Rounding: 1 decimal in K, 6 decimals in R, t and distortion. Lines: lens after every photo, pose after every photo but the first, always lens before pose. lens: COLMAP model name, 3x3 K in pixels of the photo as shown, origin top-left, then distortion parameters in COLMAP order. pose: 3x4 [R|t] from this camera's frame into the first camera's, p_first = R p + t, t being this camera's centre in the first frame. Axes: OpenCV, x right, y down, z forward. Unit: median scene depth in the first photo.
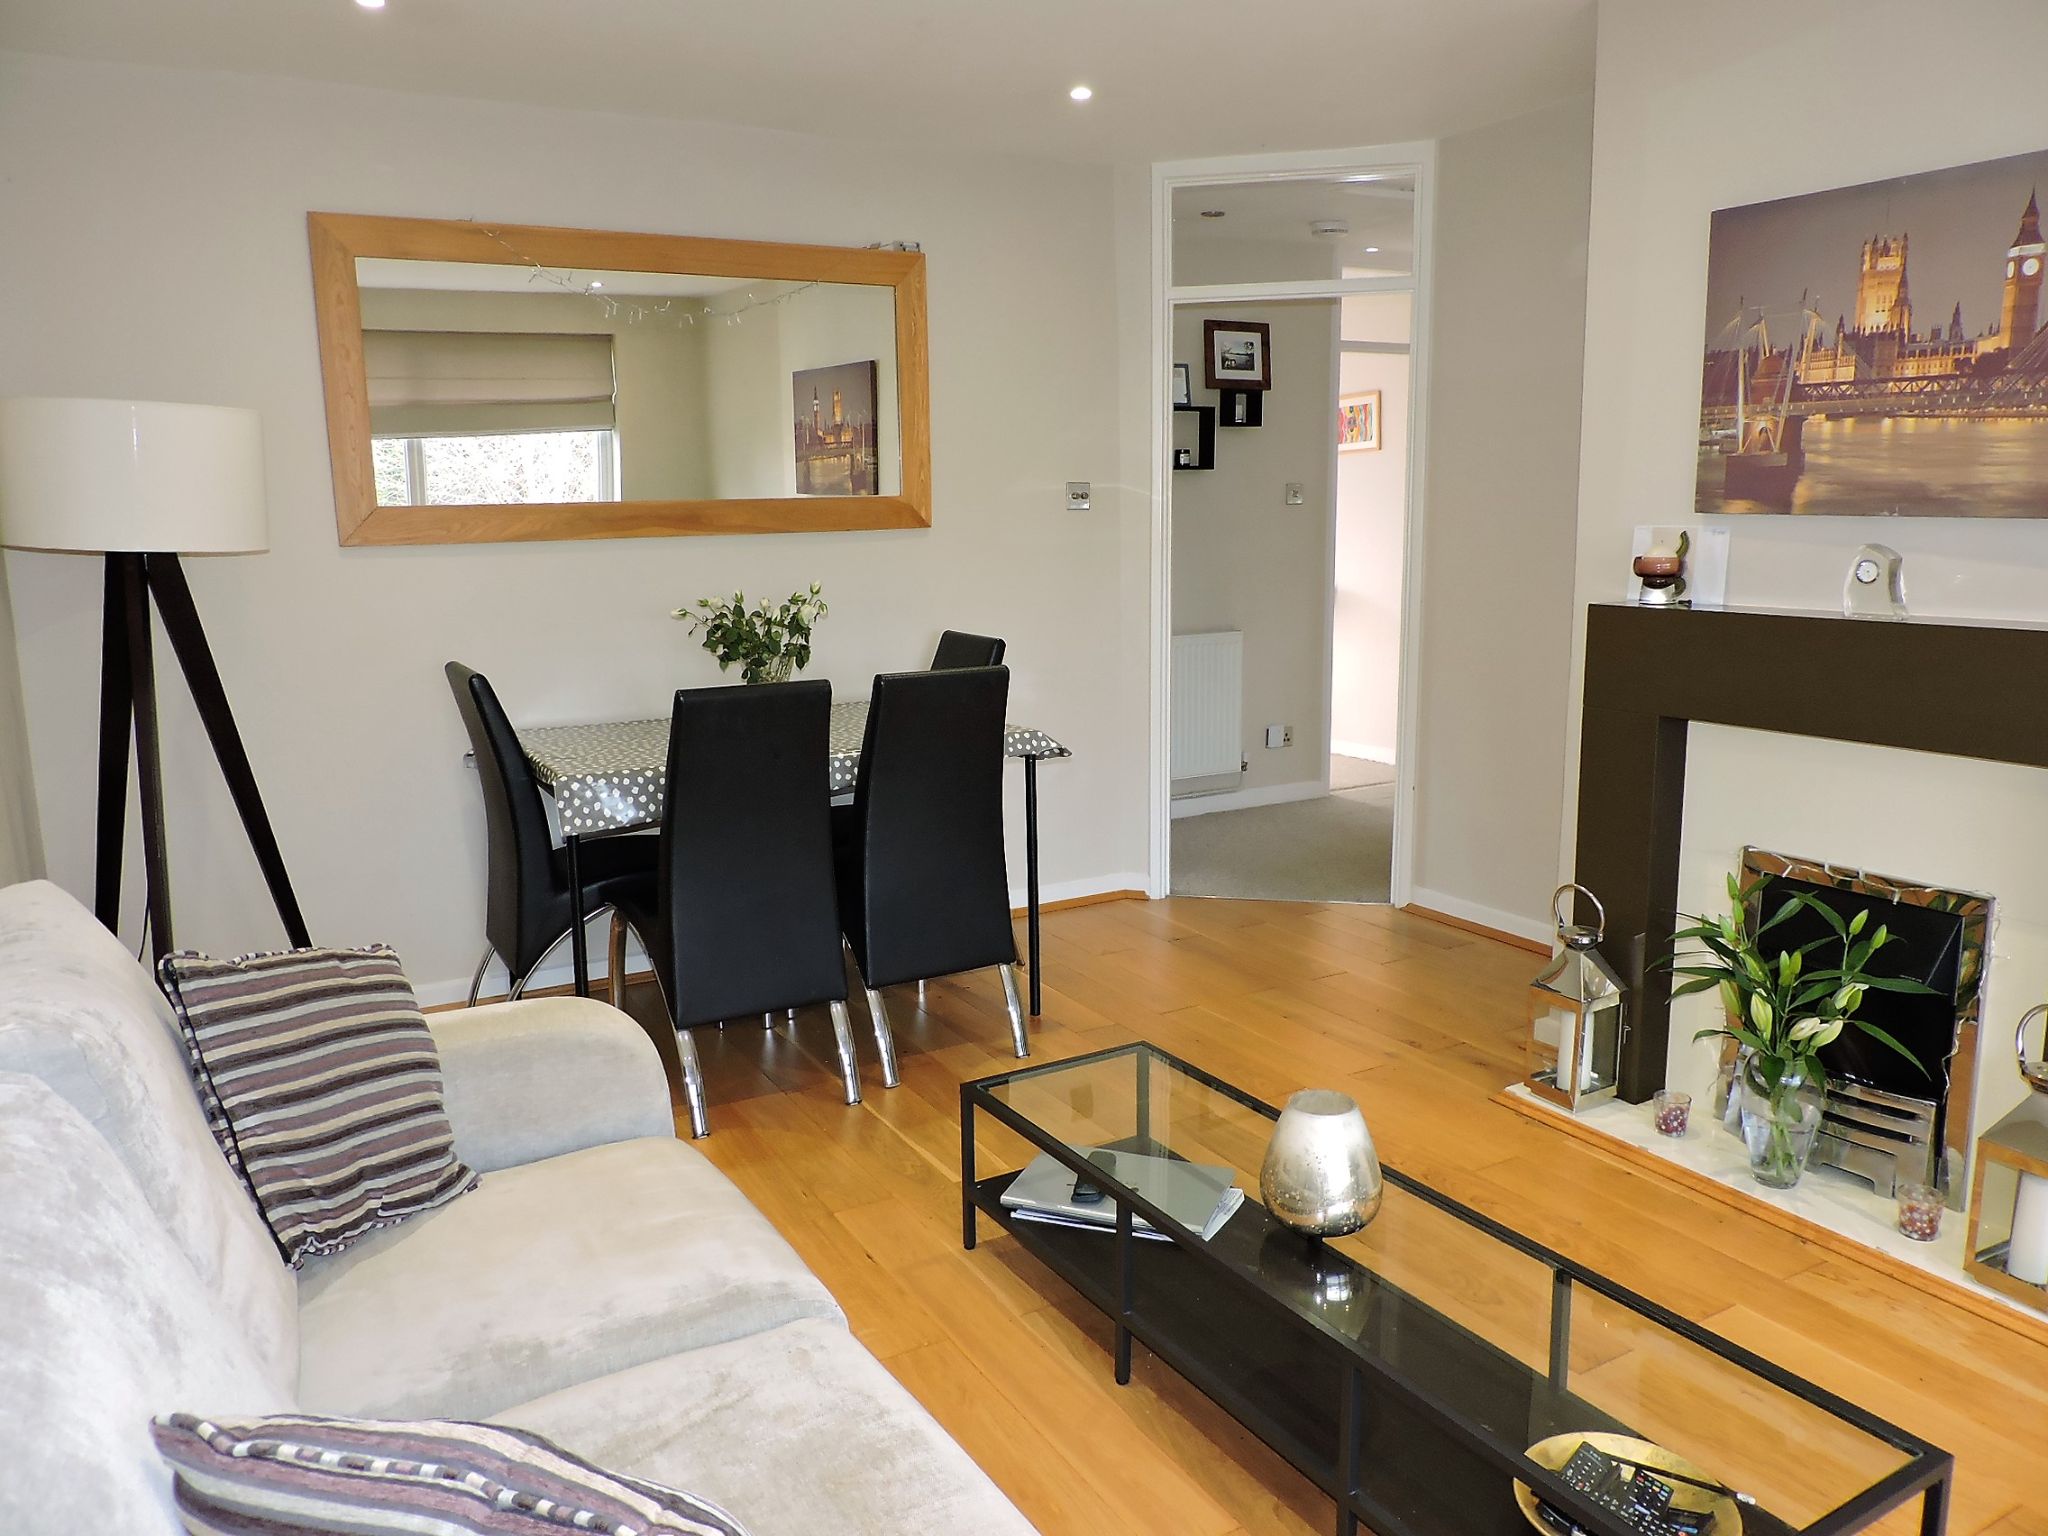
lens RADIAL K [[1407.7, 0, 1024.0], [0, 1407.7, 768.0], [0, 0, 1]] dist [-0.033392, 0.004150]
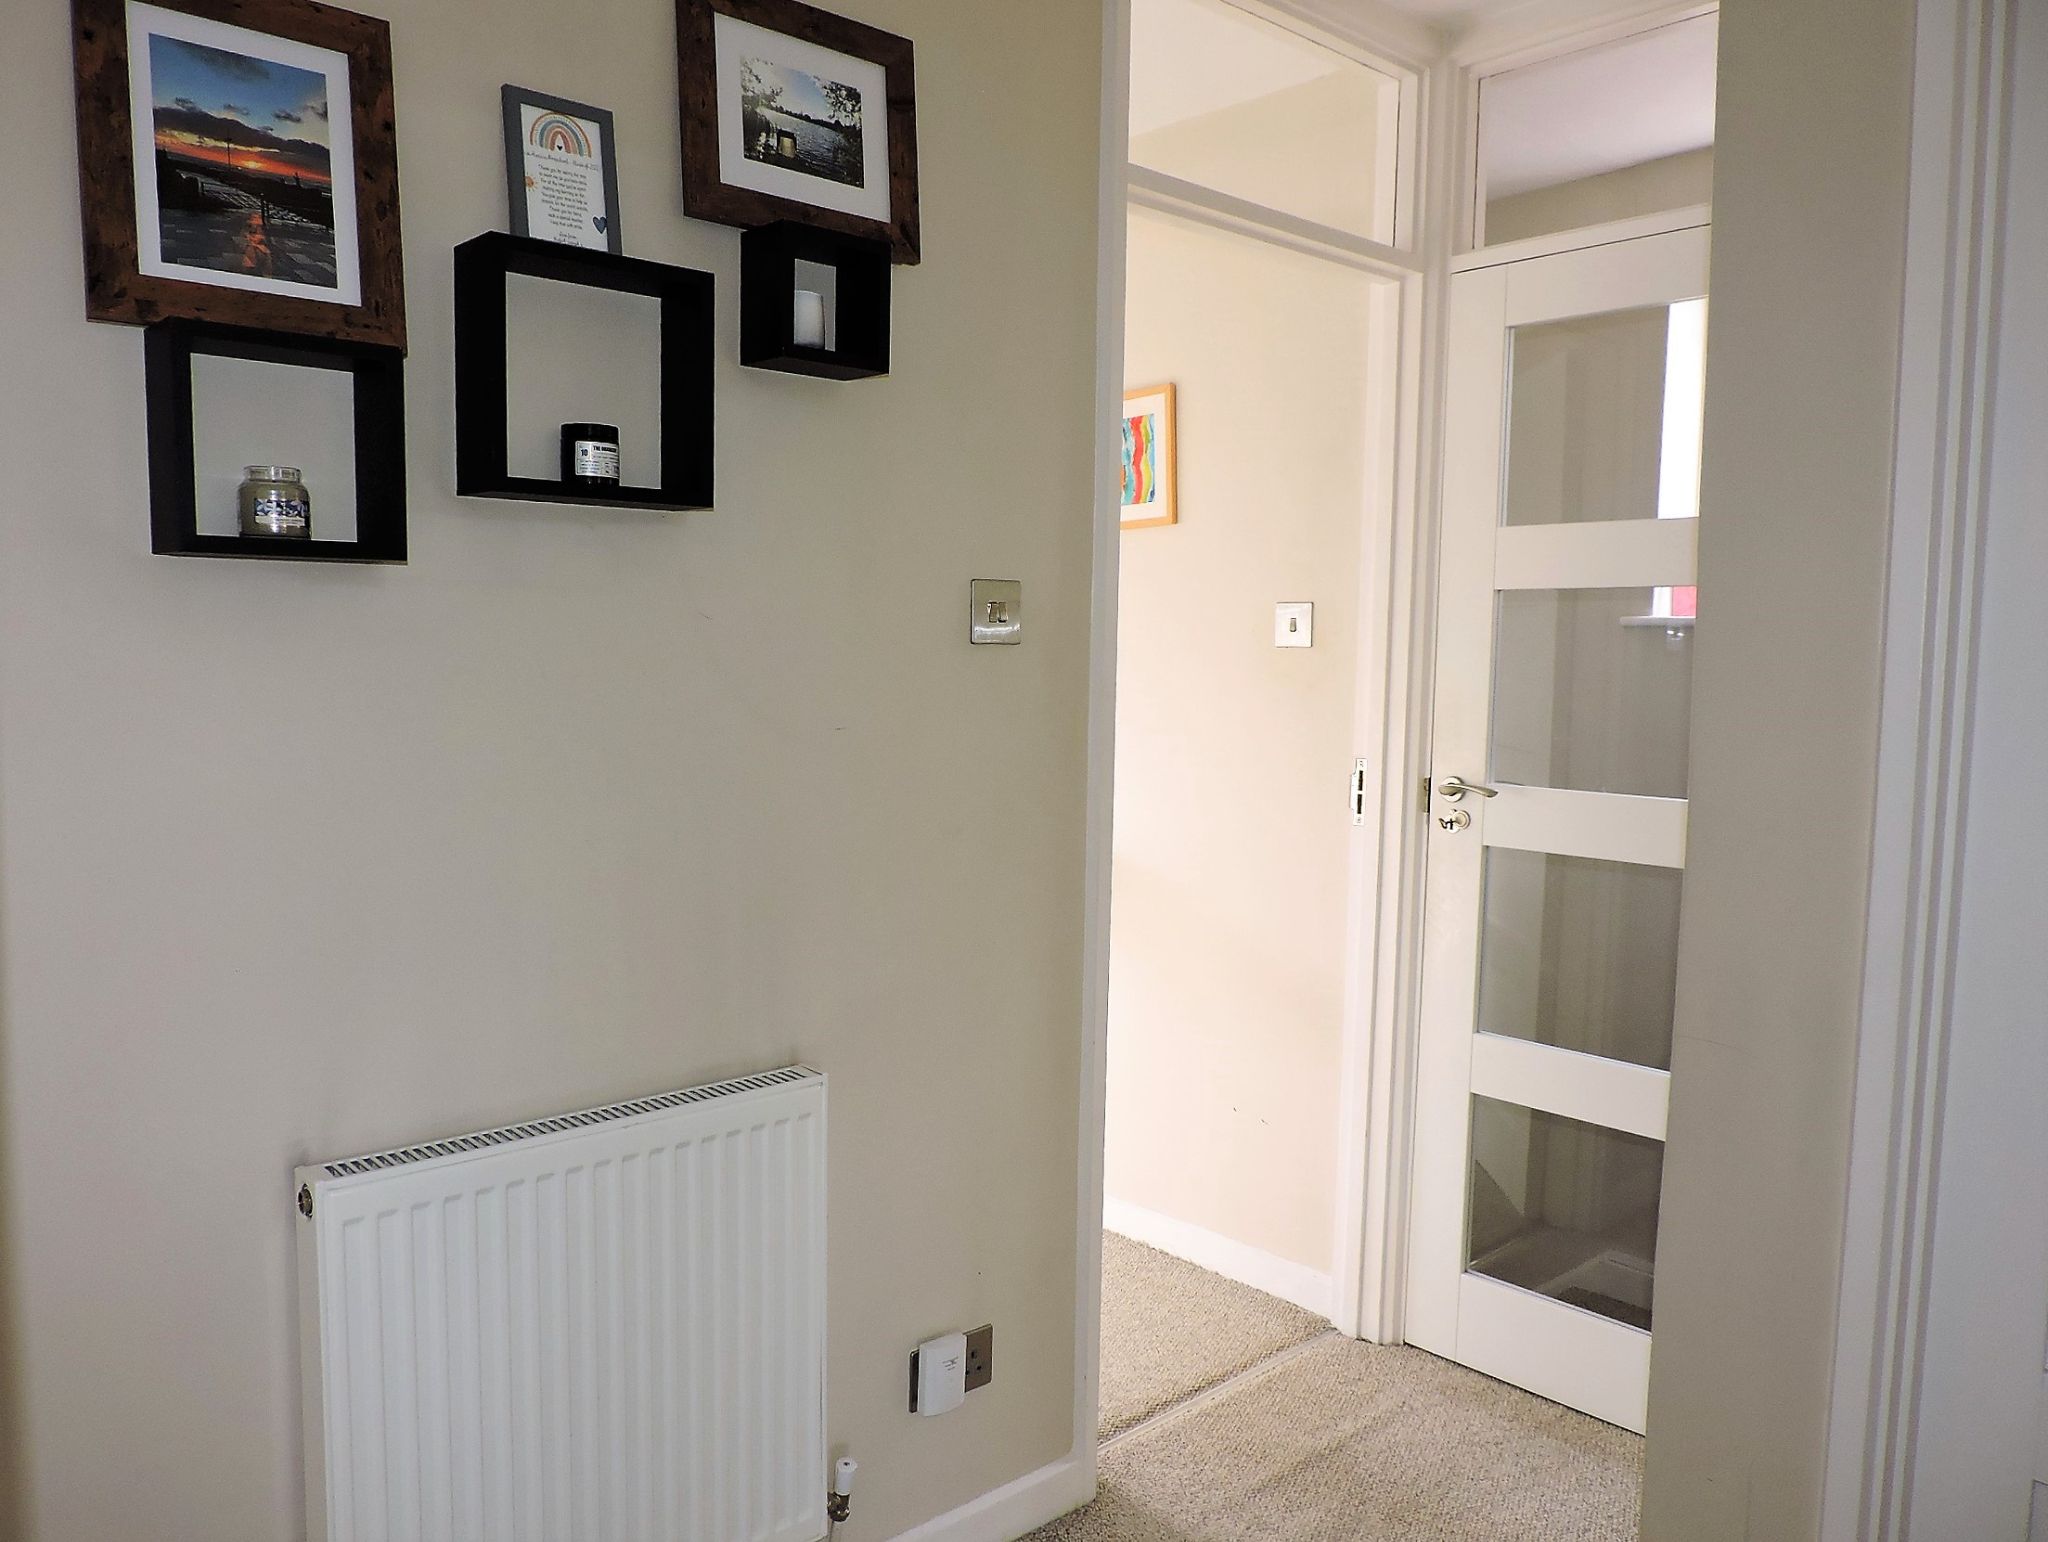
lens RADIAL K [[1407.7, 0, 1024.0], [0, 1407.7, 771.0], [0, 0, 1]] dist [-0.033392, 0.004150]
pose [[0.968732, 0.008476, 0.247963, 0.125815], [0.015942, 0.995225, -0.096302, -0.134076], [-0.247595, 0.097244, 0.963971, 0.724536]]
